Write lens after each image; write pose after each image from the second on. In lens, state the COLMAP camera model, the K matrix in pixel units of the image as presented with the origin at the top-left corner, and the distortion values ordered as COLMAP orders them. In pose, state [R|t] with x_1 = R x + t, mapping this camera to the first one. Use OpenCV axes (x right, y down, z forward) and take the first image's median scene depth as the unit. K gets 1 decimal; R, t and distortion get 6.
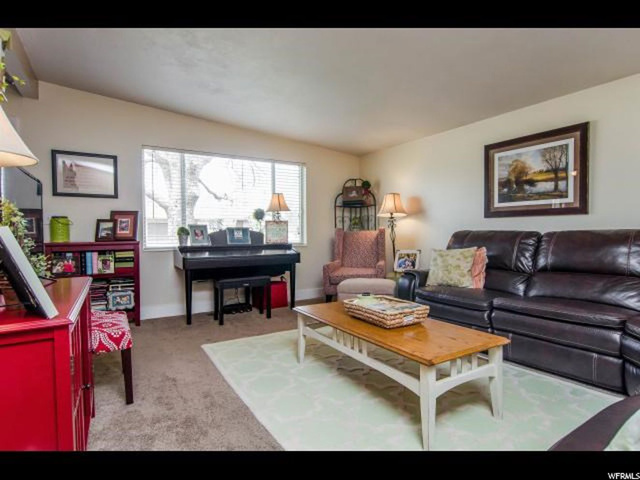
lens RADIAL K [[346.2, 0, 319.7], [0, 346.2, 243.1], [0, 0, 1]] dist [-0.001504, -0.000835]
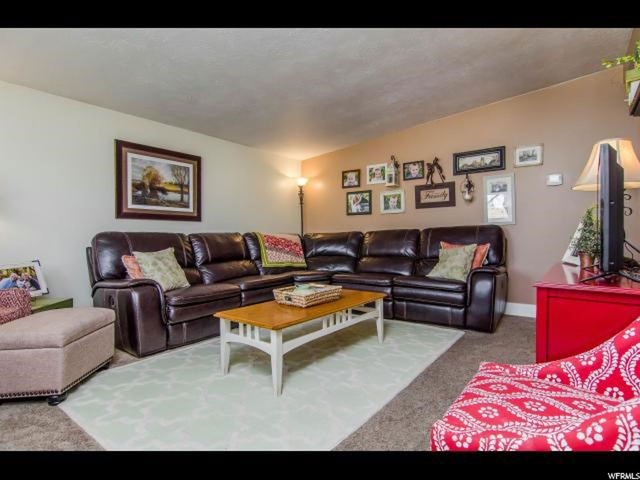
lens RADIAL K [[346.2, 0, 318.6], [0, 346.2, 239.9], [0, 0, 1]] dist [-0.001504, -0.000835]
pose [[-0.348465, 0.001462, 0.937321, -0.627147], [0.038375, 0.999183, 0.012708, -0.007891], [-0.936536, 0.040398, -0.348236, 0.913332]]
